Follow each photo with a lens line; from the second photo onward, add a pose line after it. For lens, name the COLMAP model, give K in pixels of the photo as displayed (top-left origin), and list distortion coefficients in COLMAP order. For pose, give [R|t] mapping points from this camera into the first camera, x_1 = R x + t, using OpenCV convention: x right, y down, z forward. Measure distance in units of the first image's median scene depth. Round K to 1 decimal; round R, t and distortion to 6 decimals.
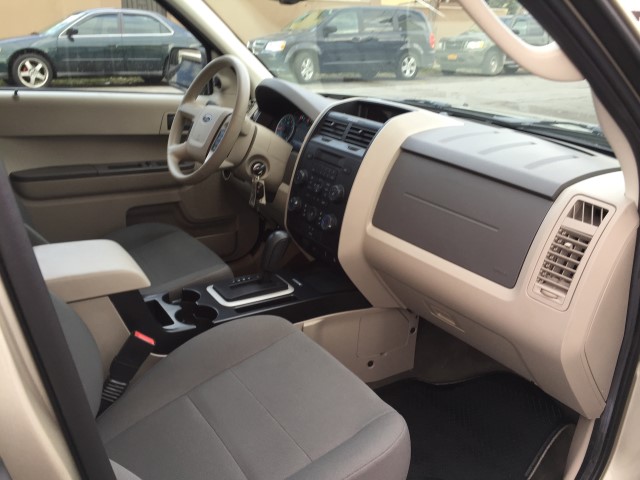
lens RADIAL K [[555.9, 0, 320.0], [0, 555.9, 240.0], [0, 0, 1]] dist [0.047546, -0.066135]
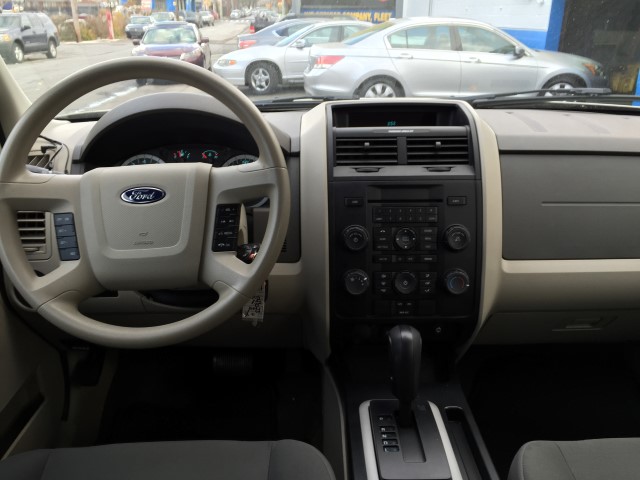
lens RADIAL K [[555.9, 0, 320.0], [0, 555.9, 240.0], [0, 0, 1]] dist [0.047546, -0.066135]
pose [[0.521511, -0.336139, 0.784243, -0.572411], [0.323956, 0.928310, 0.182462, -0.250849], [-0.789353, 0.158904, 0.593019, 0.706402]]
